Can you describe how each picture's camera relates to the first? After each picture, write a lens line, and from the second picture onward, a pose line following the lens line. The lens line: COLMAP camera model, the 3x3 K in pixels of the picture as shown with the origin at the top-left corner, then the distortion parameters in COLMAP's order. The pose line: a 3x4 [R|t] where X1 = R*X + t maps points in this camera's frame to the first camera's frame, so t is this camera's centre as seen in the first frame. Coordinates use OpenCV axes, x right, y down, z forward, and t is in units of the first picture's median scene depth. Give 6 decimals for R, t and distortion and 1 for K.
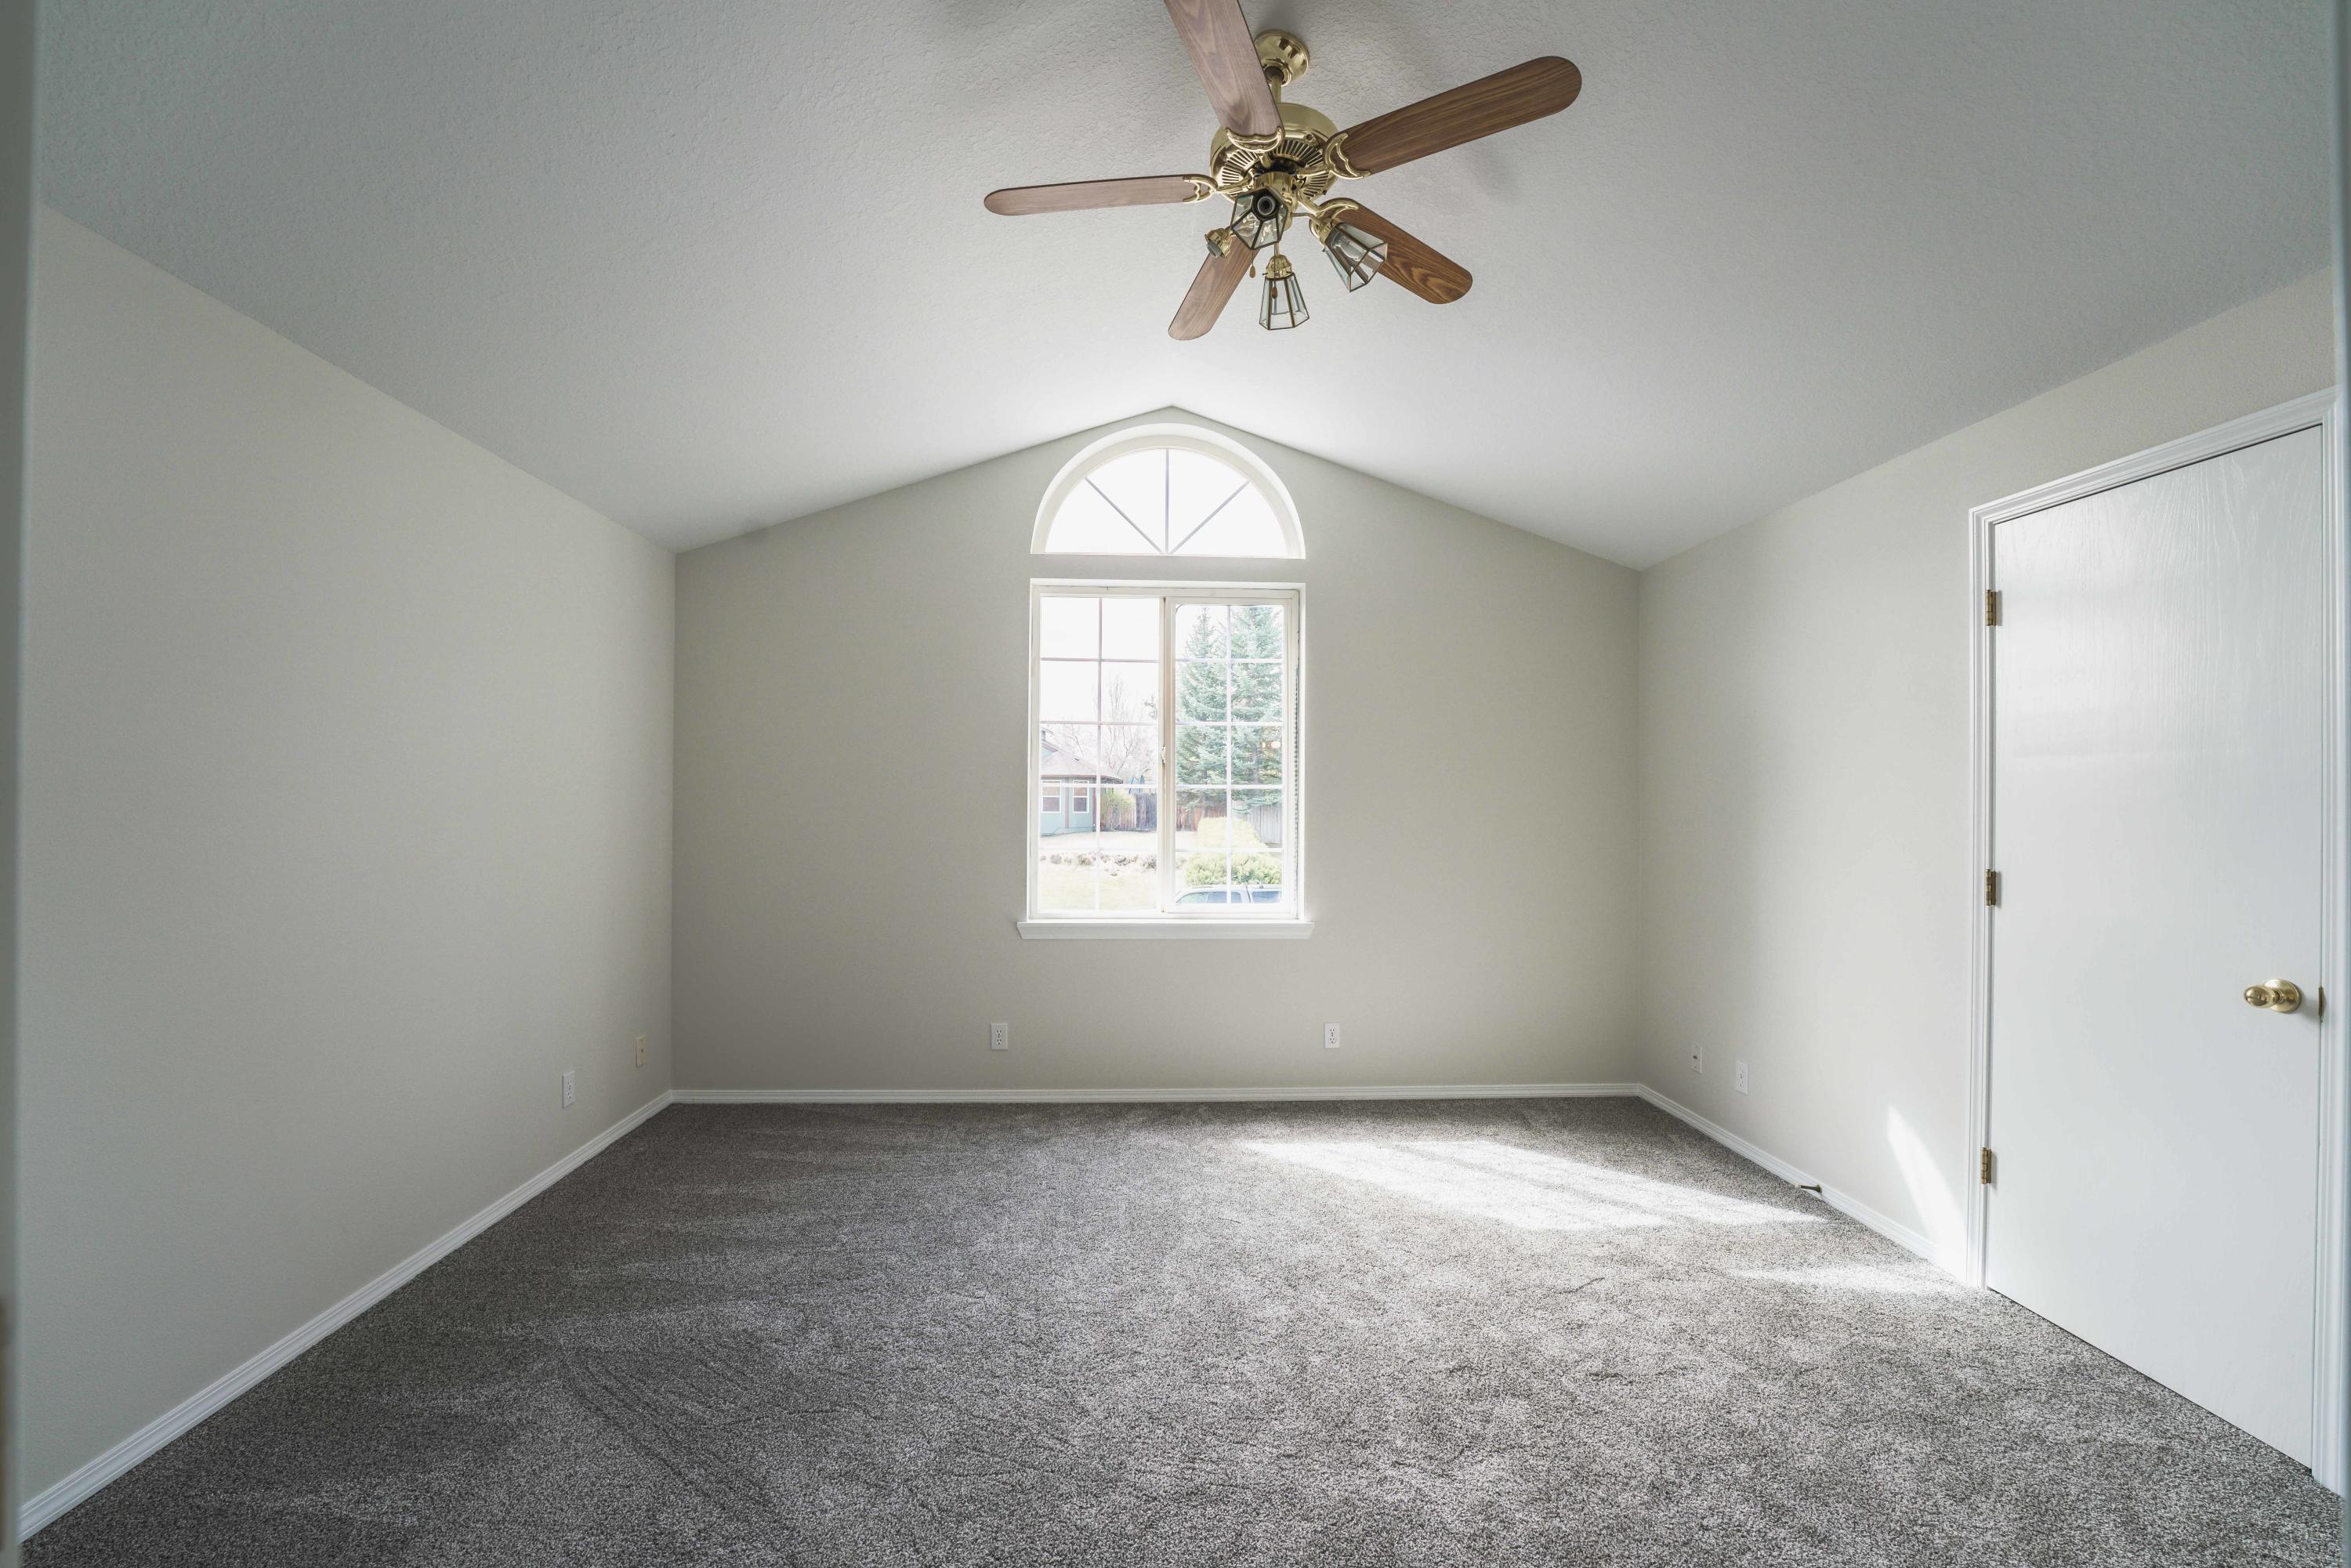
lens RADIAL K [[972.1, 0, 1161.2], [0, 972.1, 796.8], [0, 0, 1]] dist [-0.031663, 0.004829]
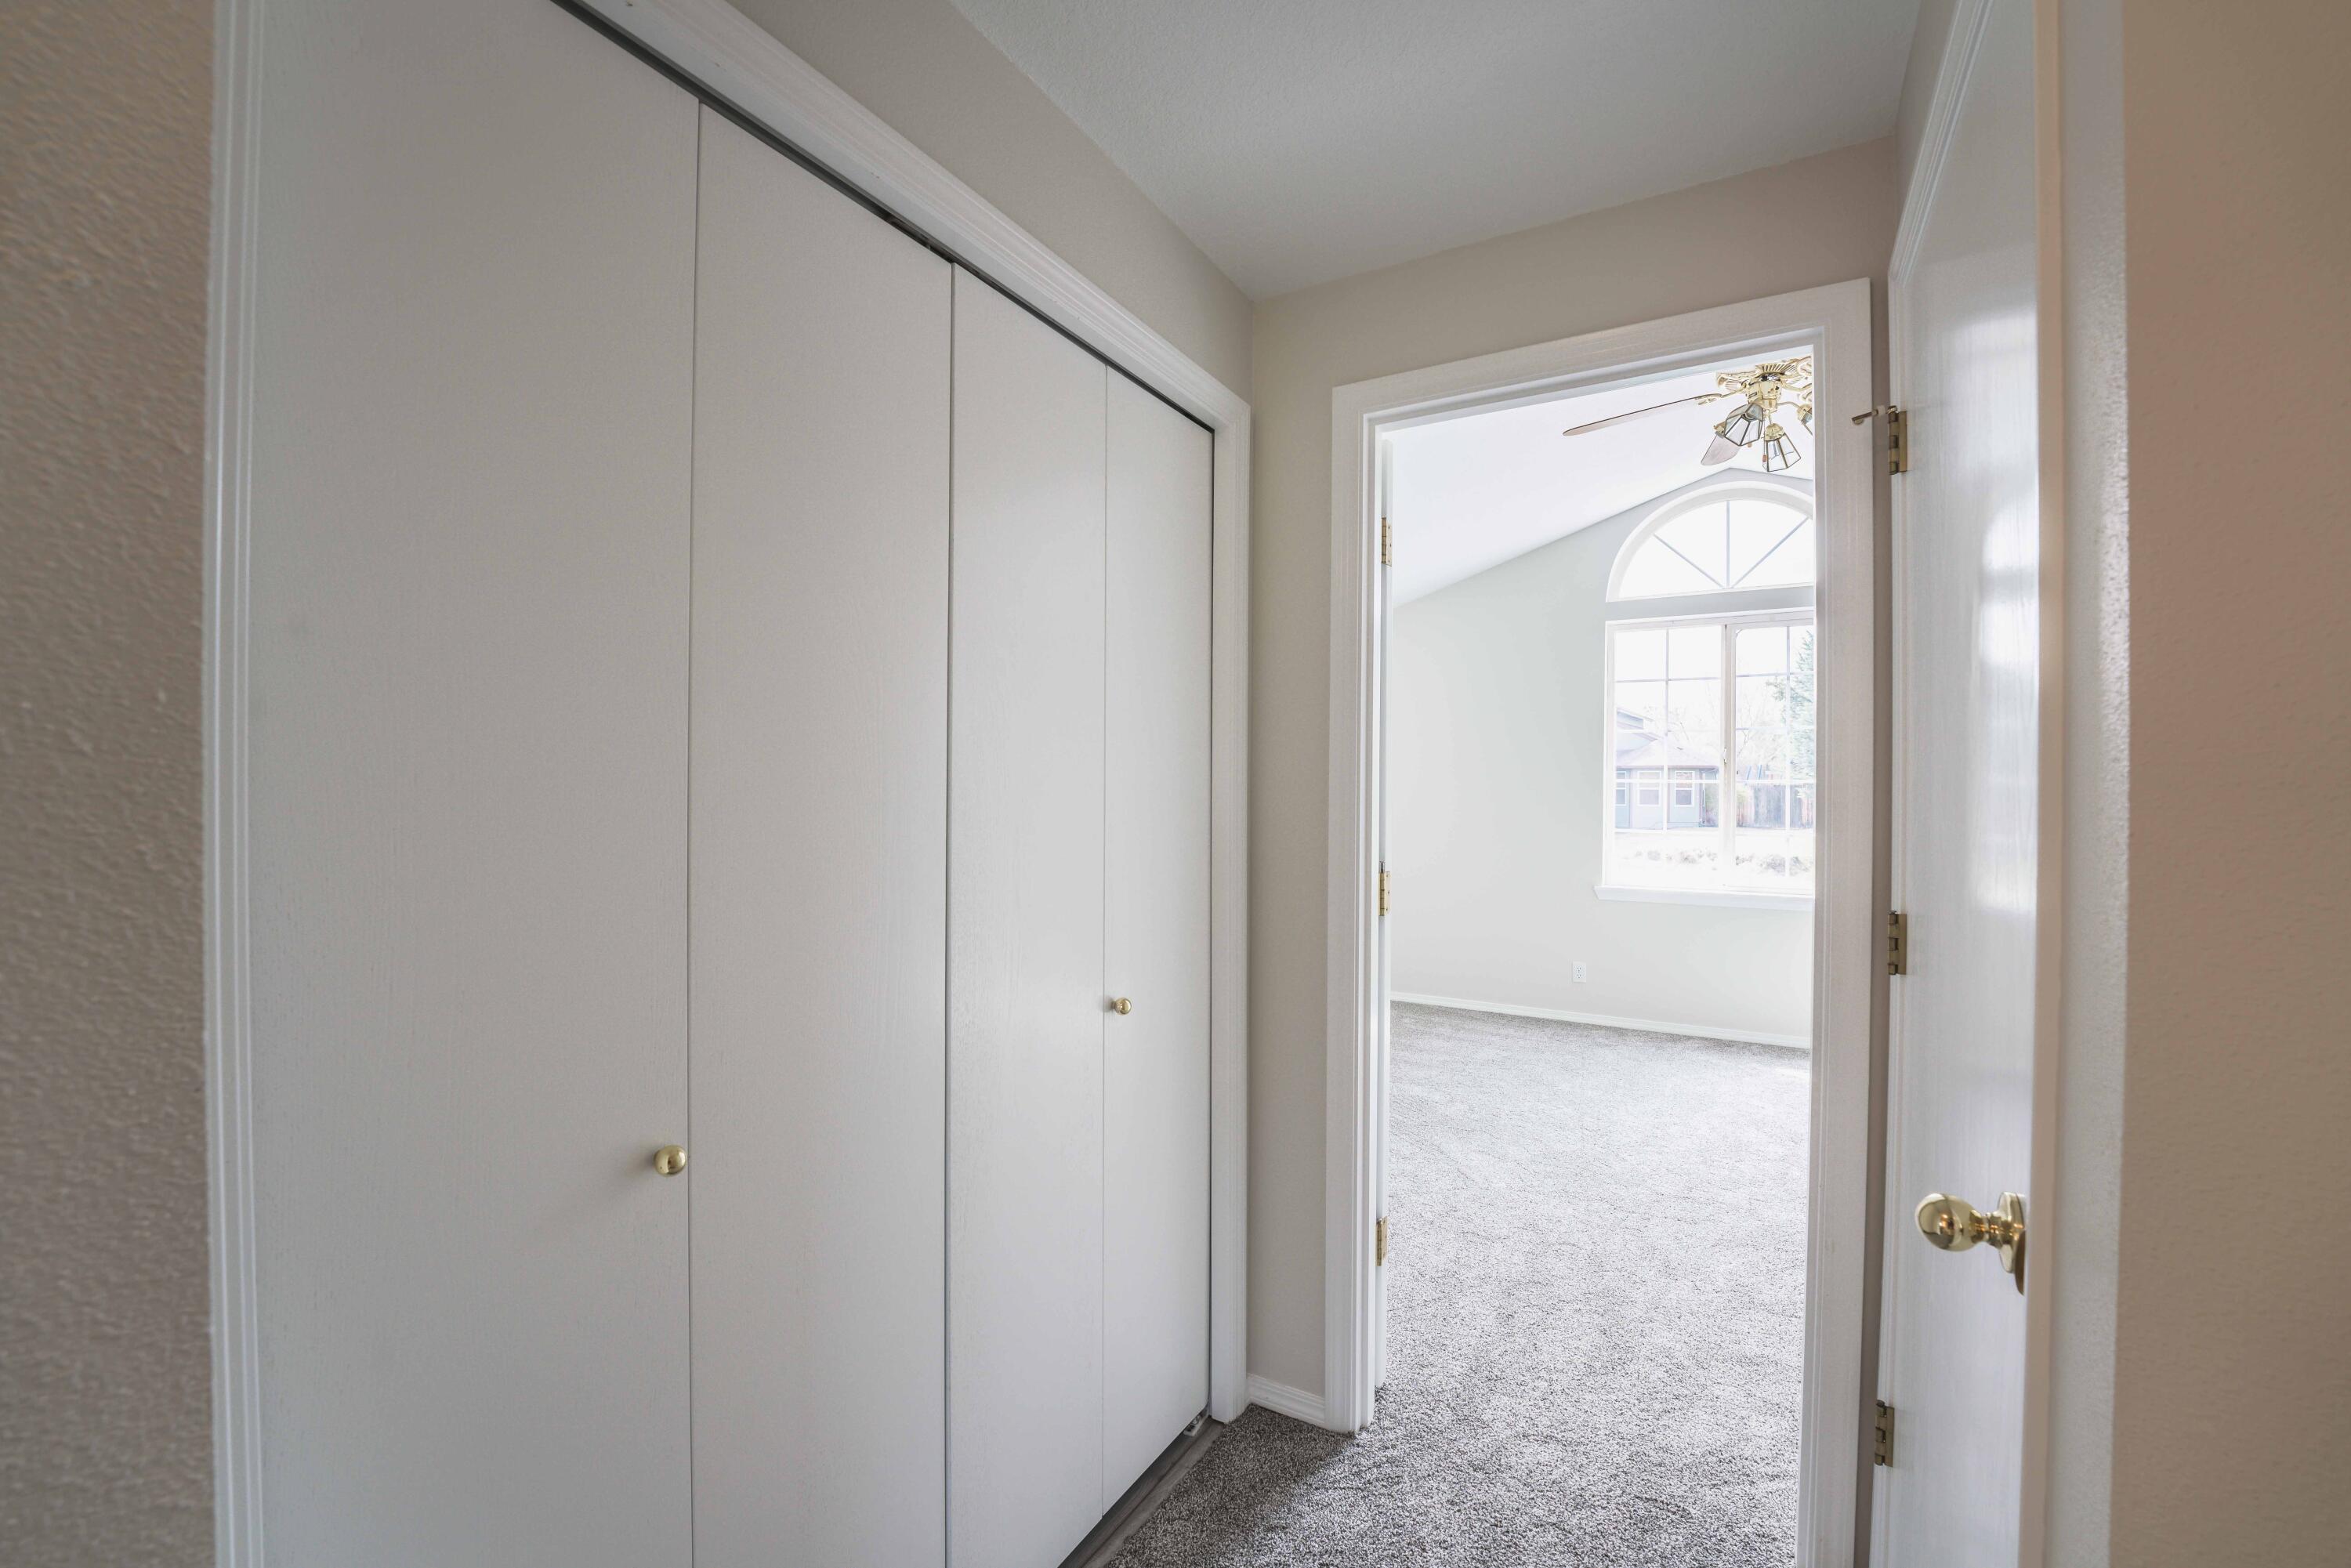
lens RADIAL K [[972.1, 0, 1161.2], [0, 972.1, 796.8], [0, 0, 1]] dist [-0.031663, 0.004829]
pose [[0.833957, 0.003150, -0.551821, 0.097768], [0.001139, 0.999972, 0.007429, -0.001582], [0.551829, -0.006824, 0.833930, -0.481294]]
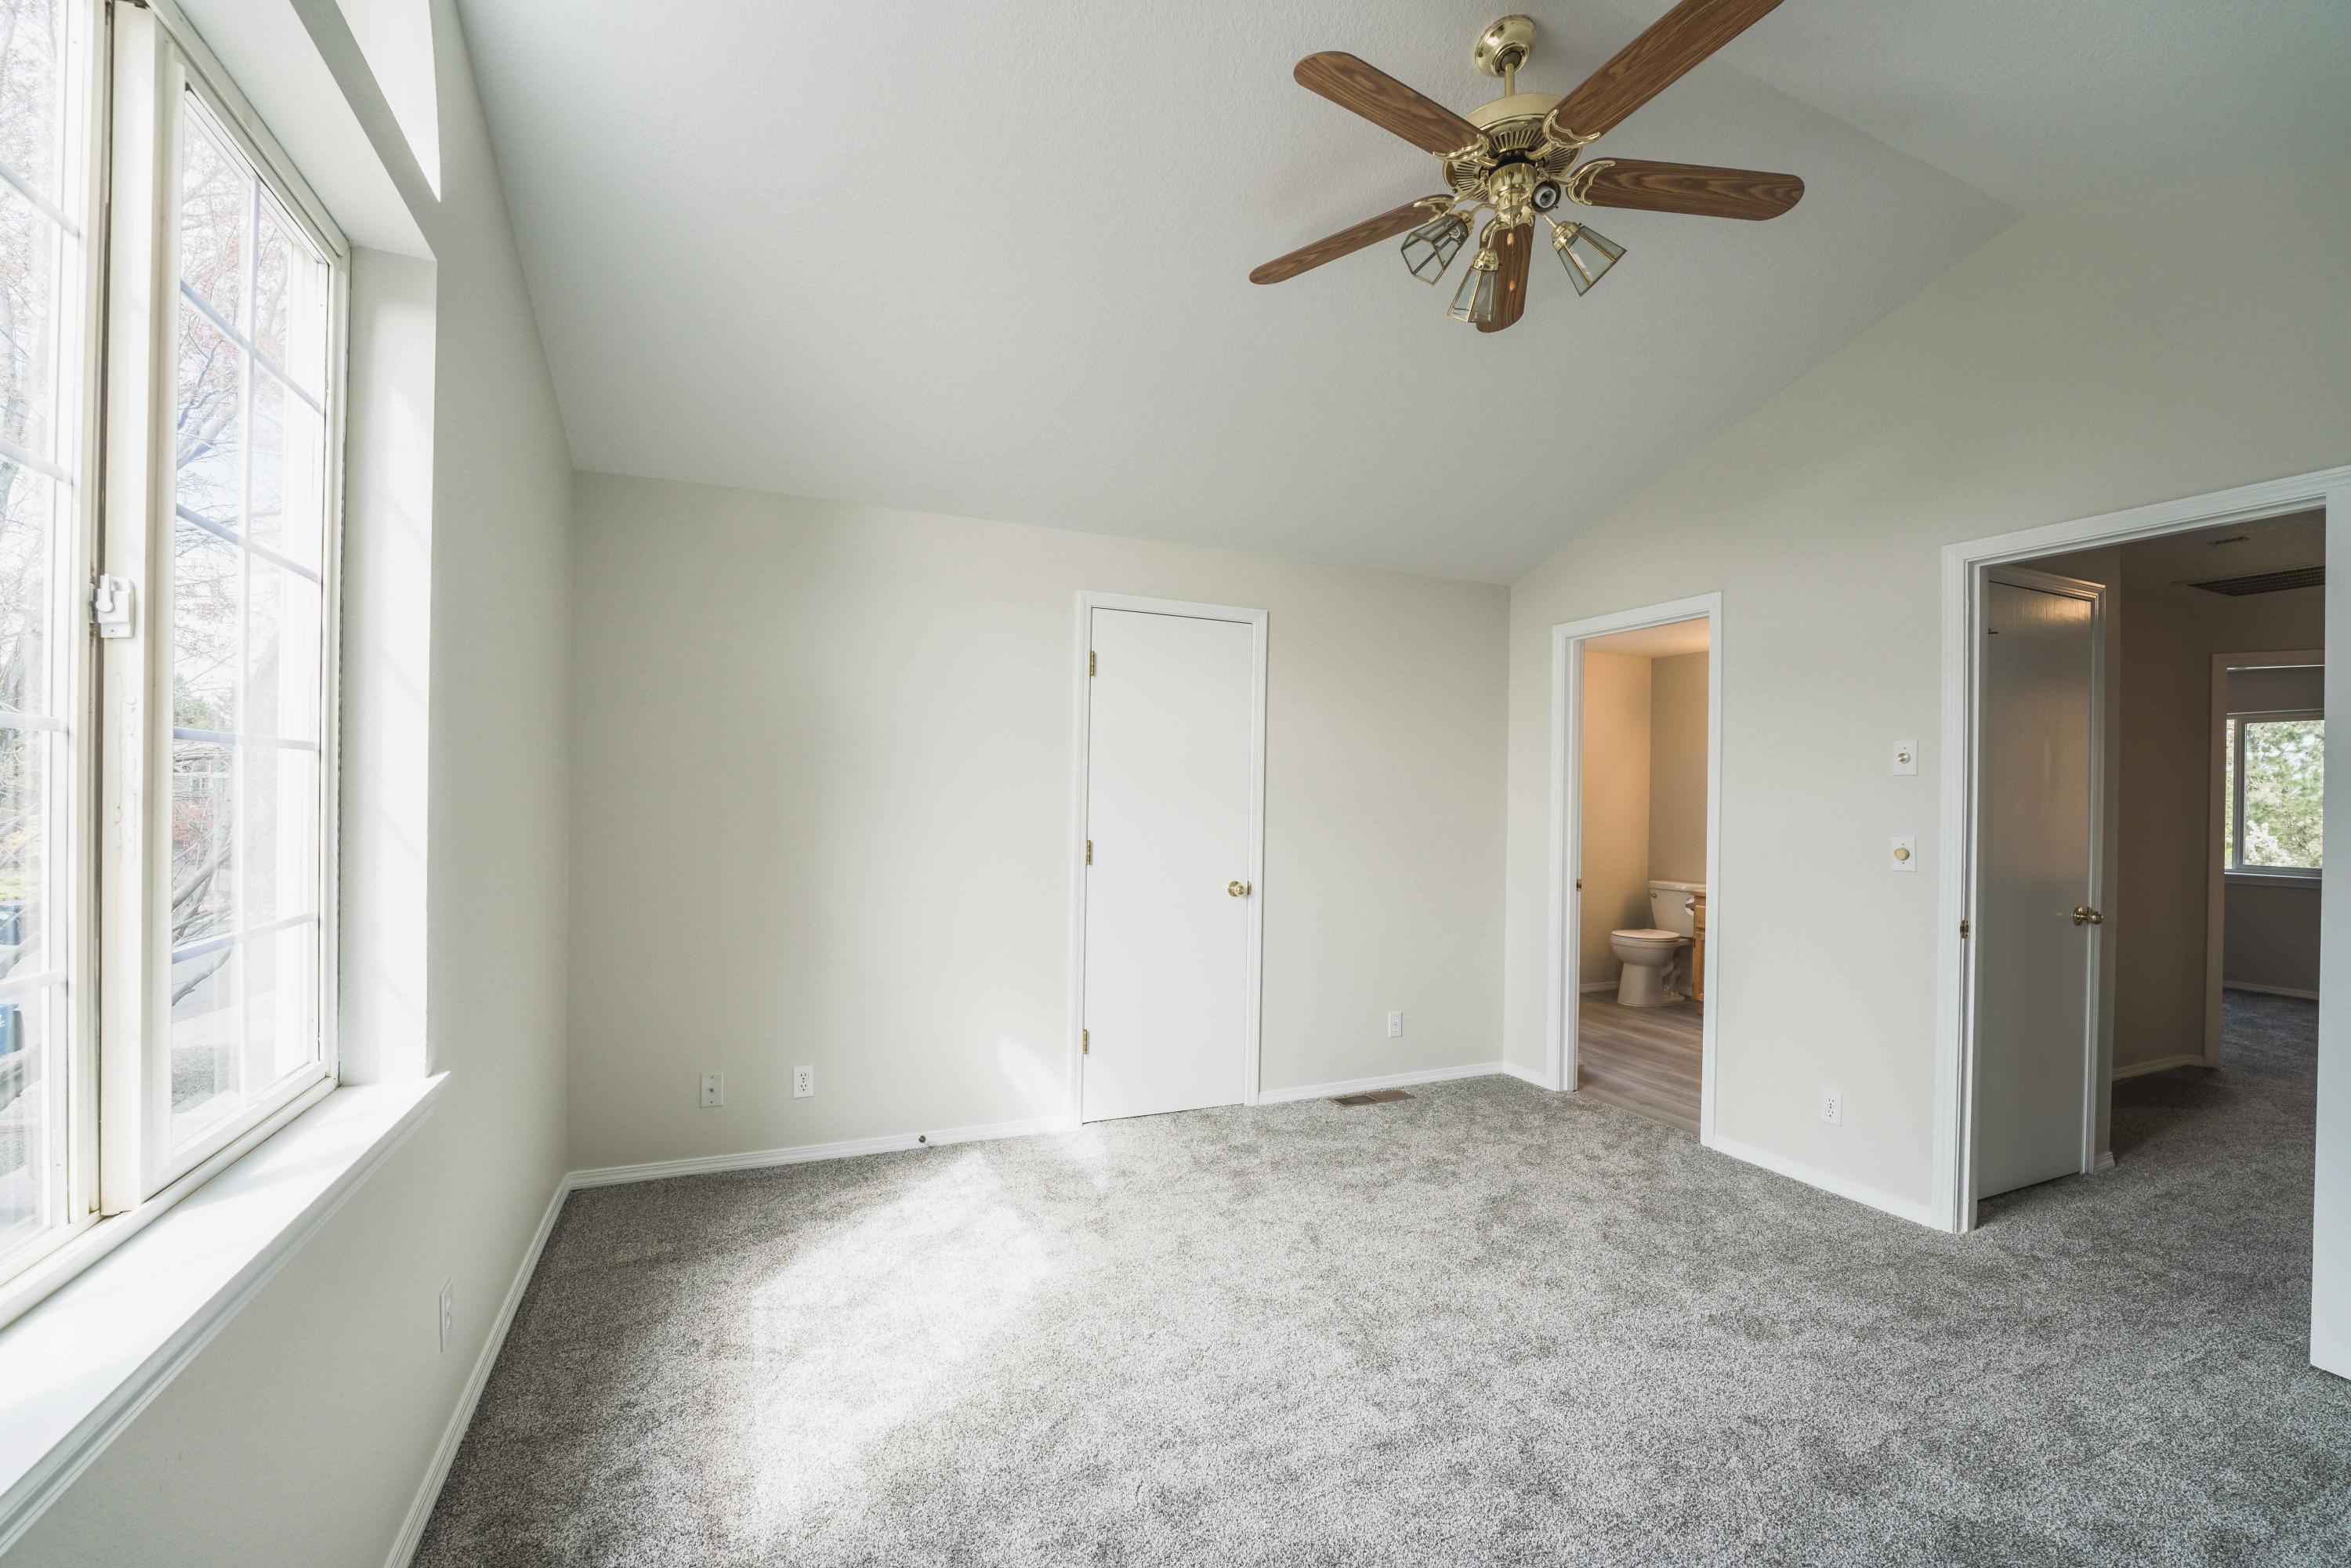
lens RADIAL K [[972.1, 0, 1161.2], [0, 972.1, 796.8], [0, 0, 1]] dist [-0.031663, 0.004829]
pose [[-0.344685, -0.013086, 0.938627, -0.420517], [-0.018900, 0.999797, 0.006999, -0.002902], [-0.938528, -0.015328, -0.344862, 1.025038]]
